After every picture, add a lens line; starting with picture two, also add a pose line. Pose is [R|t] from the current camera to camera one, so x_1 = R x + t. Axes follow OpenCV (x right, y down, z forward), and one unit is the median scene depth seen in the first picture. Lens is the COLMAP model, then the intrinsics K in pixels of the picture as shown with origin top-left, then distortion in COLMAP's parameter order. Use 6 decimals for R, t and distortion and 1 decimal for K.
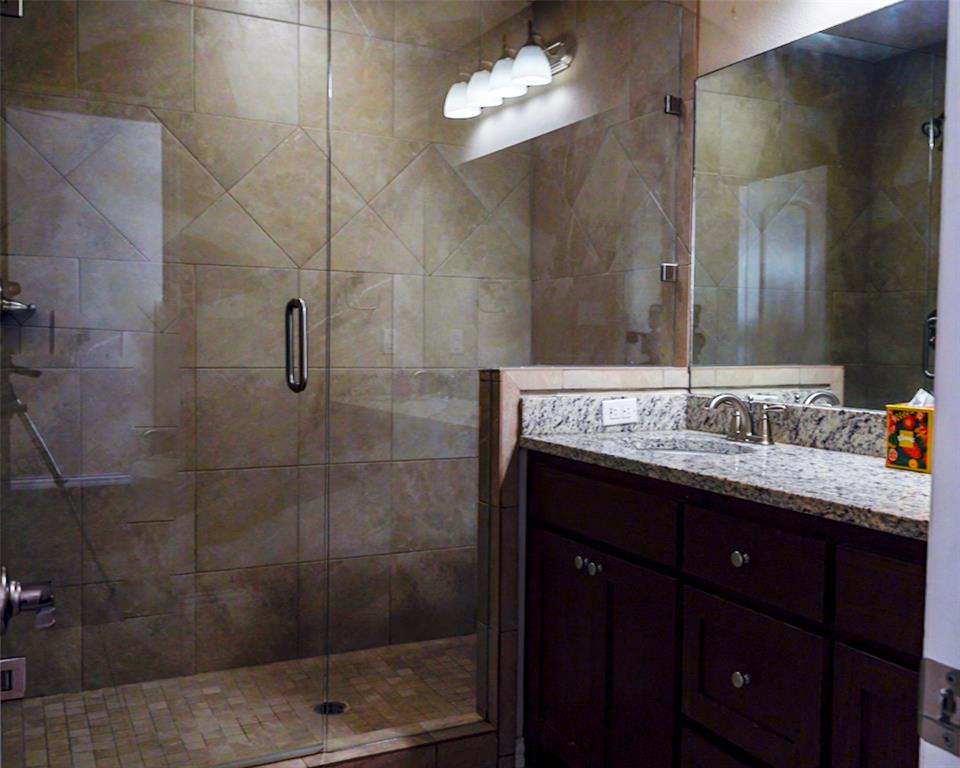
lens RADIAL K [[966.3, 0, 513.5], [0, 966.3, 398.8], [0, 0, 1]] dist [-0.002457, 0.000000]
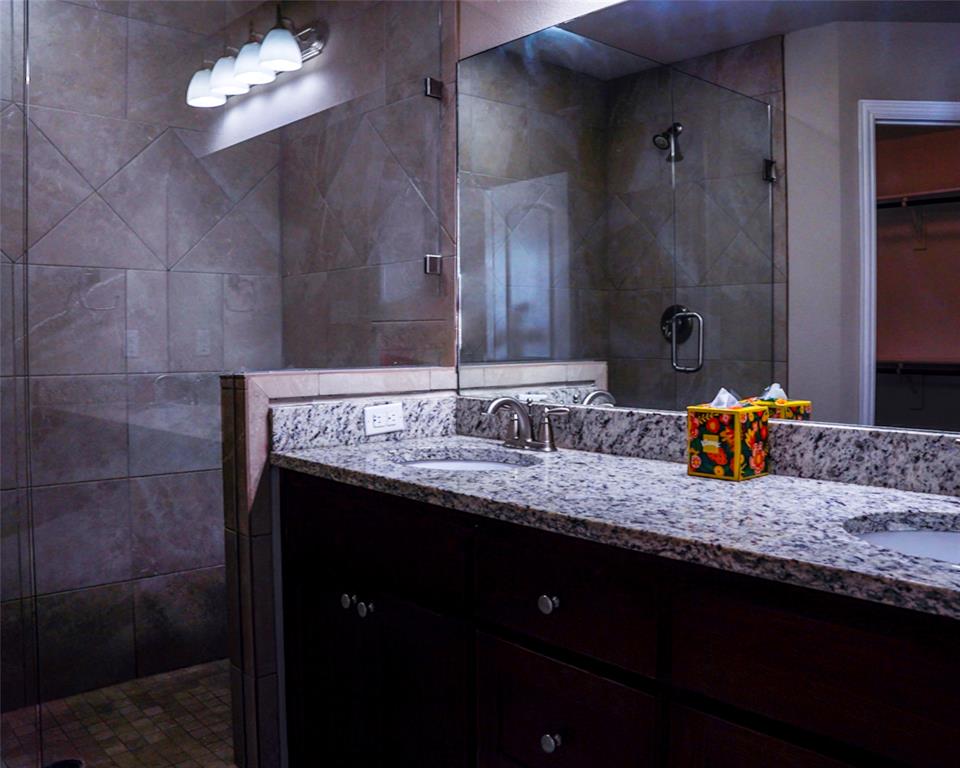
lens RADIAL K [[861.5, 0, 516.3], [0, 861.5, 370.9], [0, 0, 1]] dist [-0.165554, 0.112560]
pose [[0.960307, -0.022961, 0.277997, 0.006700], [0.029301, 0.999396, -0.018673, -0.010418], [-0.277400, 0.026078, 0.960400, 0.171266]]
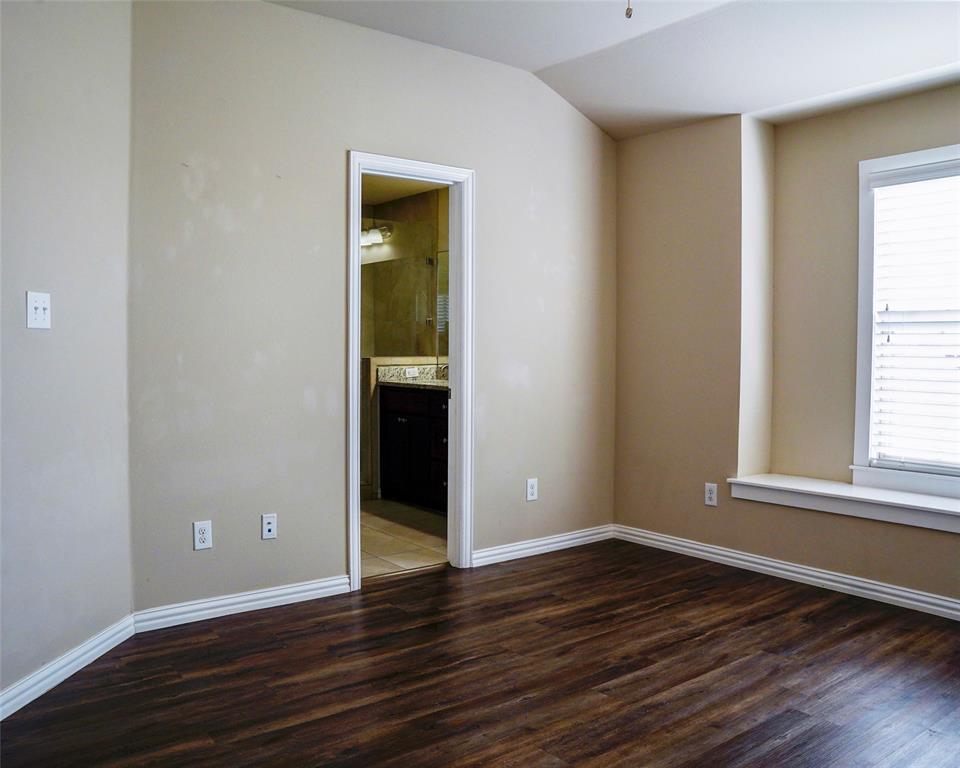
lens RADIAL K [[861.5, 0, 483.8], [0, 861.5, 381.9], [0, 0, 1]] dist [-0.165554, 0.112560]
pose [[0.982311, -0.015789, 0.186590, -0.126451], [0.018472, 0.999749, -0.012654, 0.063374], [-0.186344, 0.015877, 0.982356, -1.245275]]
